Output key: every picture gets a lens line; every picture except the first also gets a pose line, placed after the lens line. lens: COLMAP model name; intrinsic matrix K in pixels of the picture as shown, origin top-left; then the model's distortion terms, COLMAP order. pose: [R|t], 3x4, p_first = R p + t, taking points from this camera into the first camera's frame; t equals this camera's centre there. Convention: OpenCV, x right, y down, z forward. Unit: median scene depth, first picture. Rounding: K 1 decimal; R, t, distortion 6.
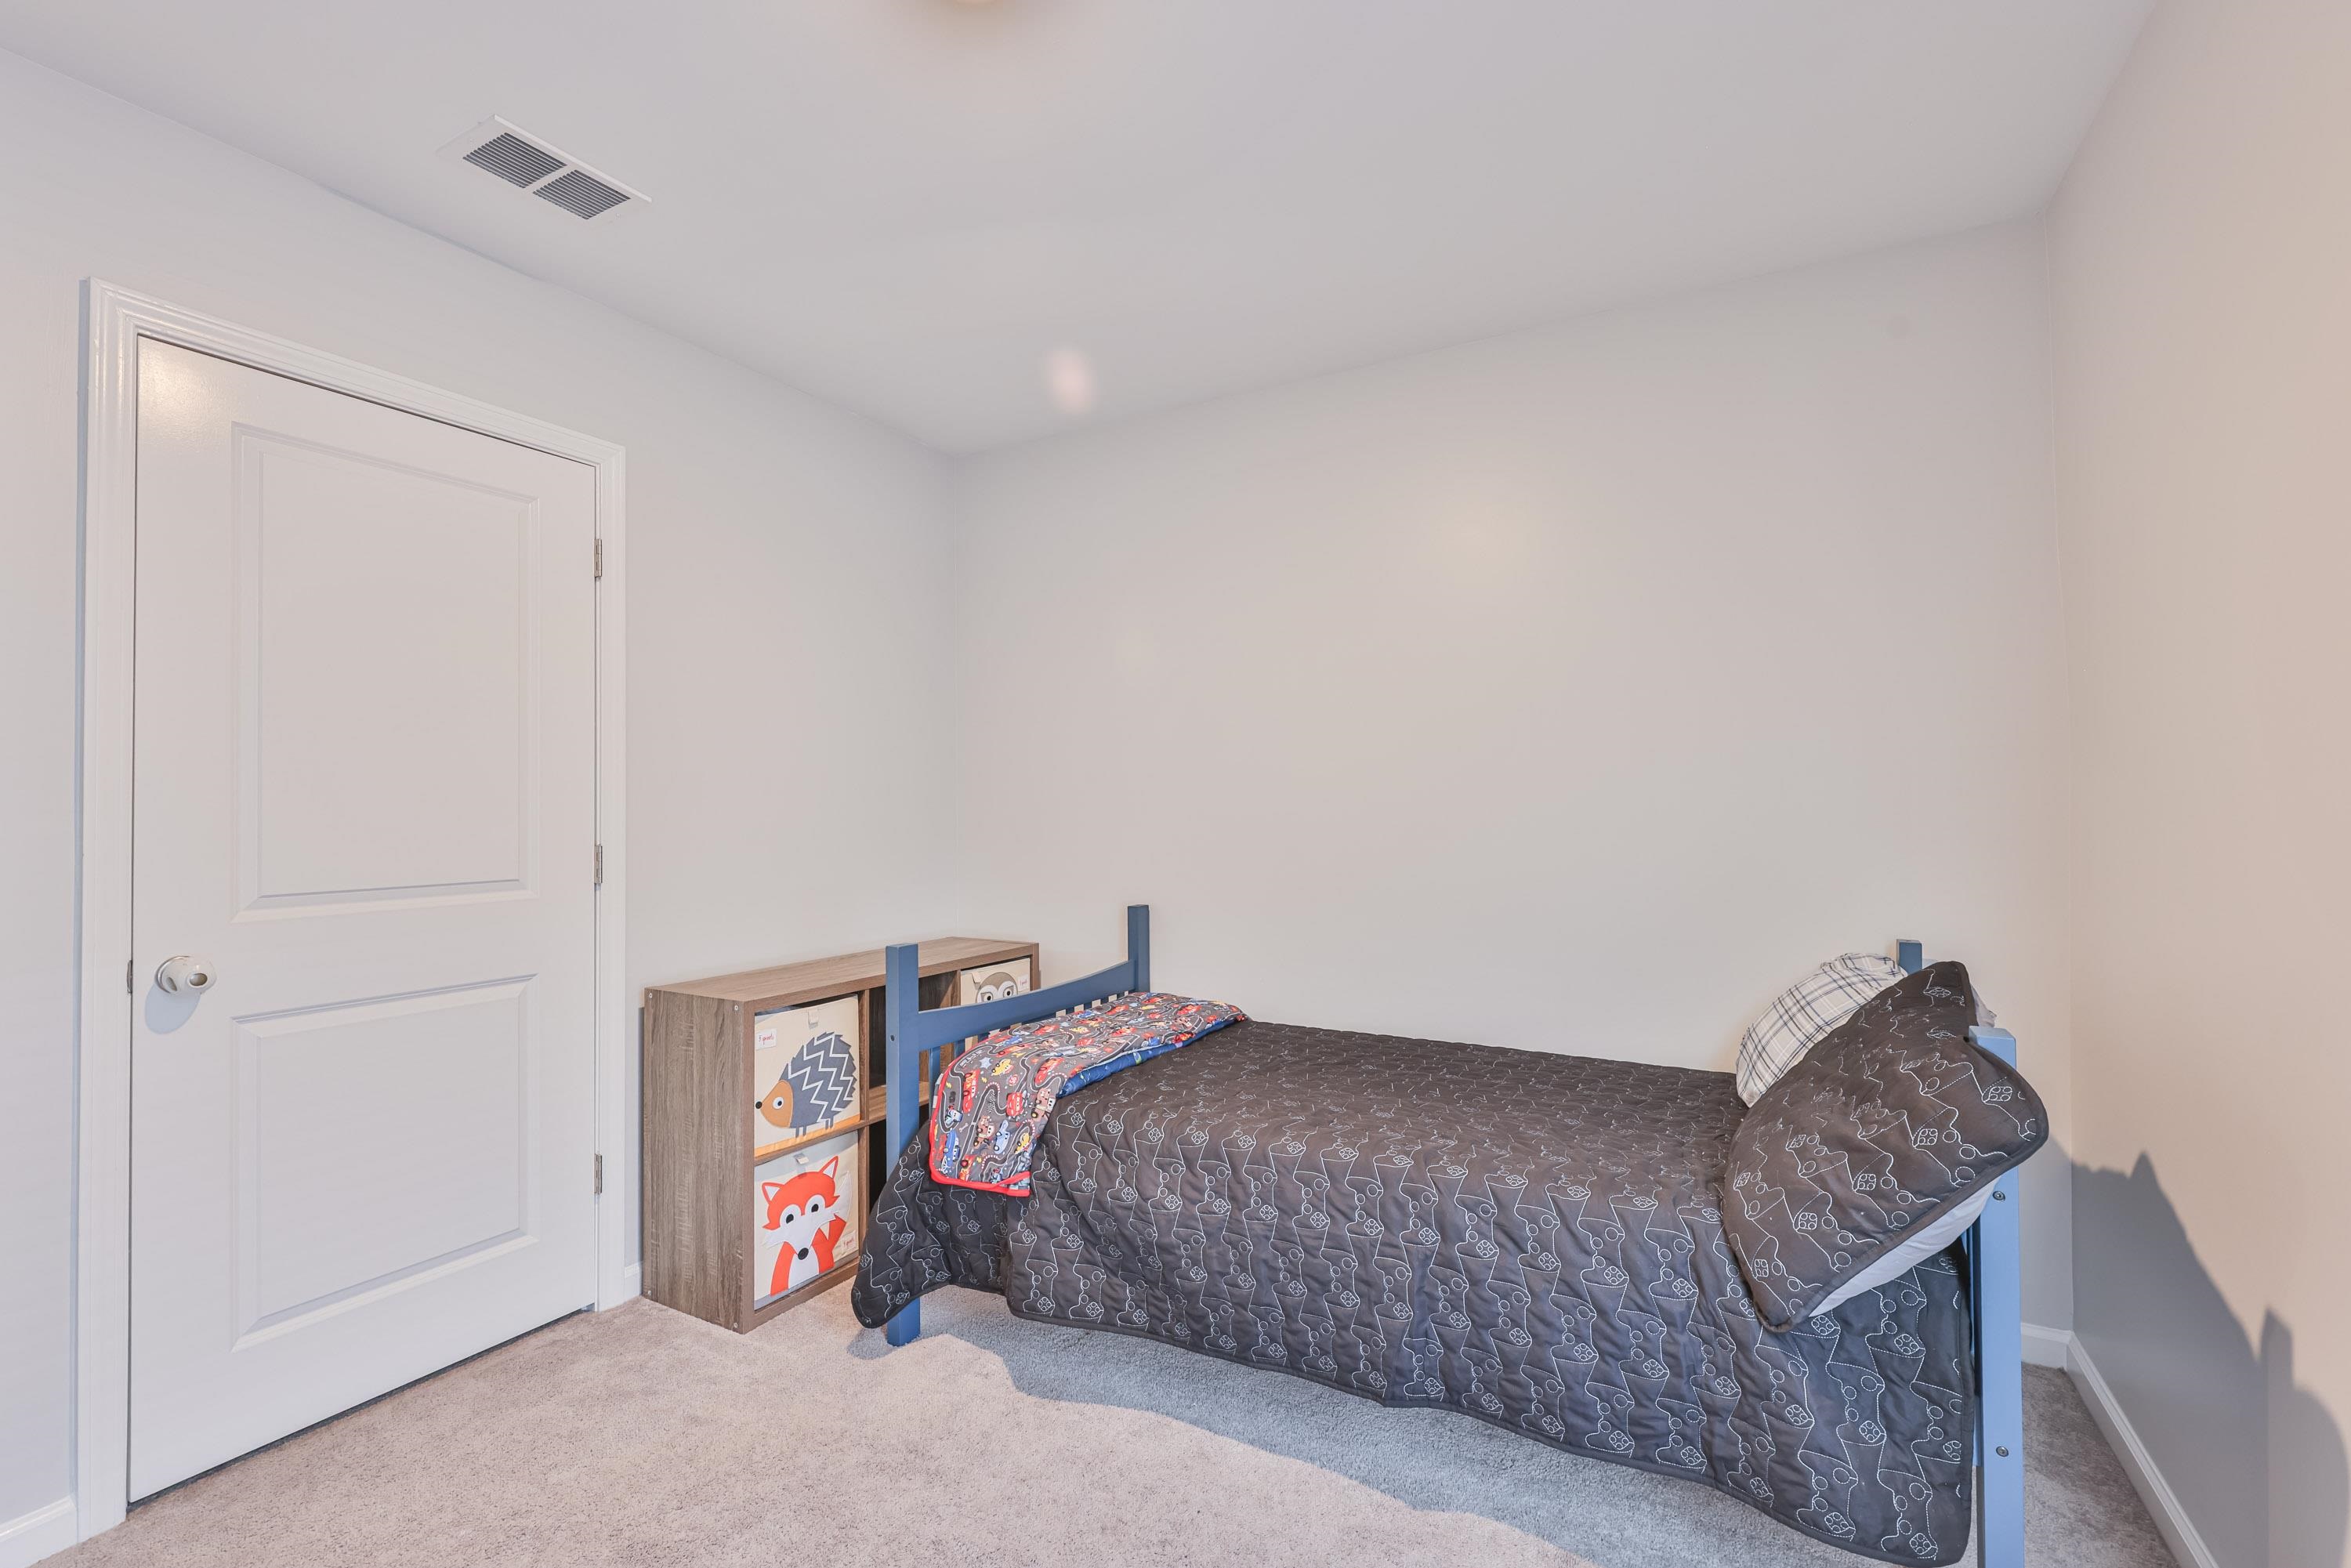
lens RADIAL K [[995.4, 0, 1173.4], [0, 995.4, 793.0], [0, 0, 1]] dist [-0.000417, 0.000116]
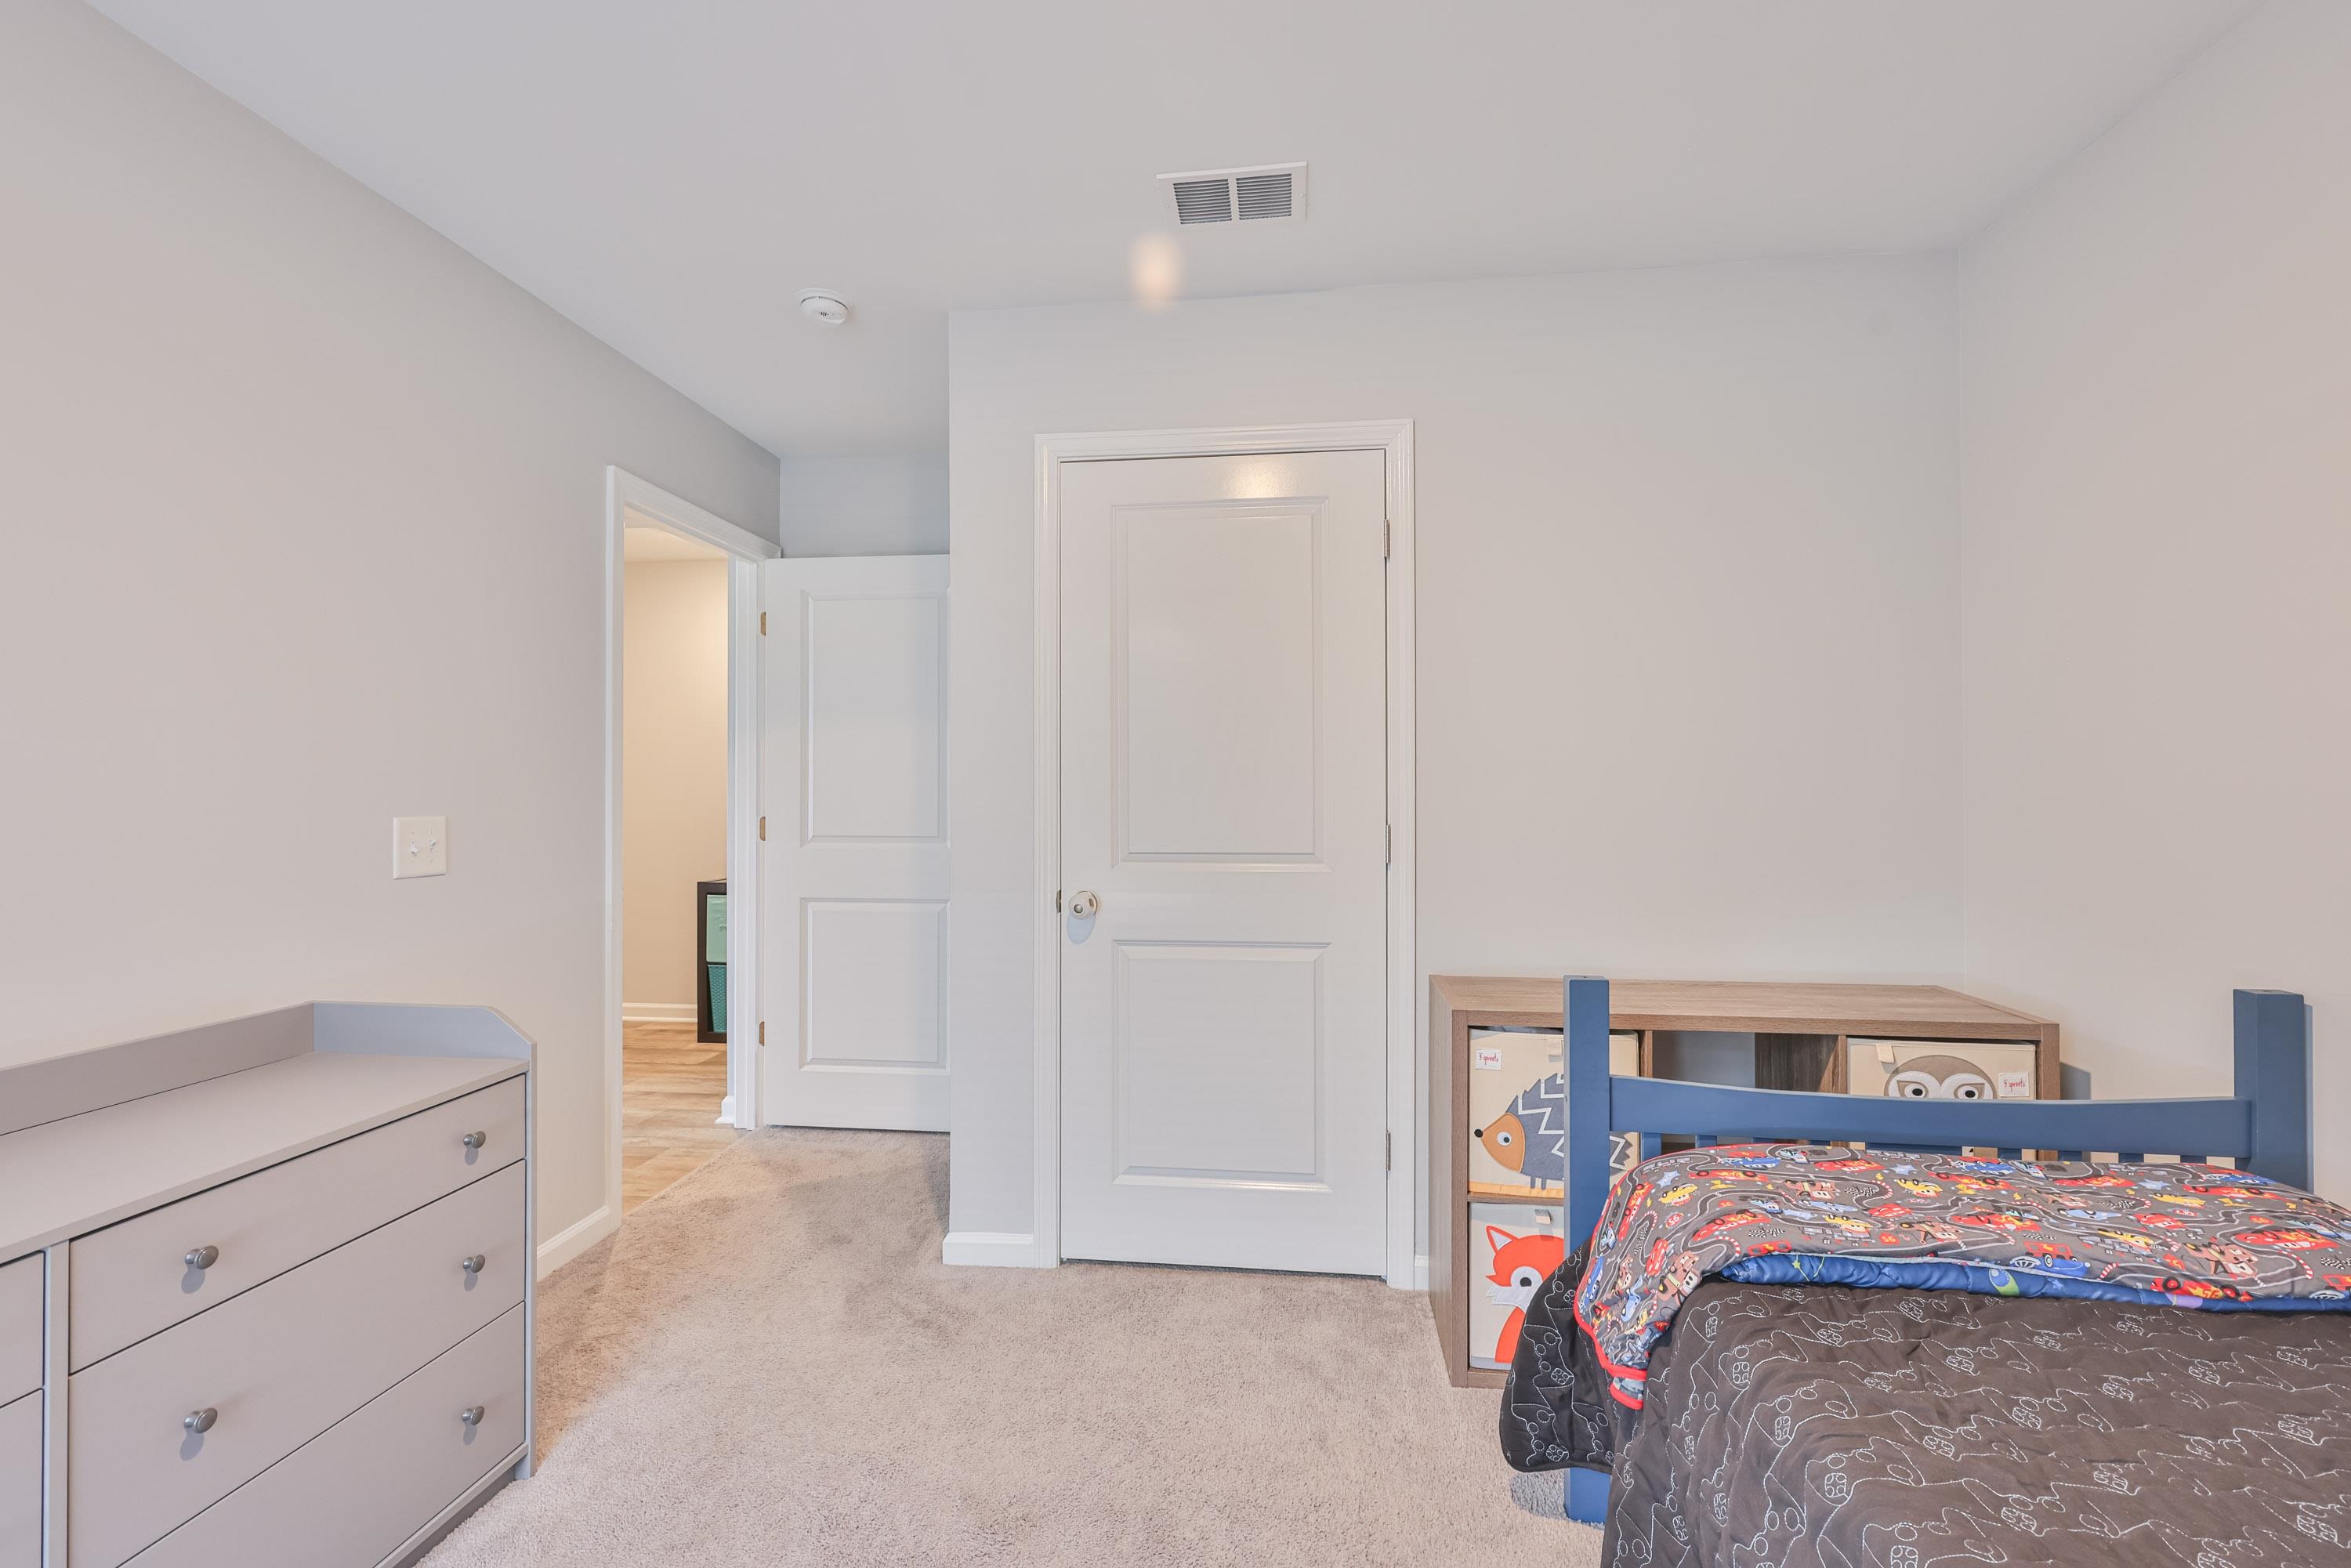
lens RADIAL K [[995.4, 0, 1177.4], [0, 995.4, 782.5], [0, 0, 1]] dist [0.000634, -0.000344]
pose [[0.403553, 0.002407, -0.914953, 0.272007], [0.009577, 0.999931, 0.006854, 0.000370], [0.914906, -0.011528, 0.403502, 0.420359]]
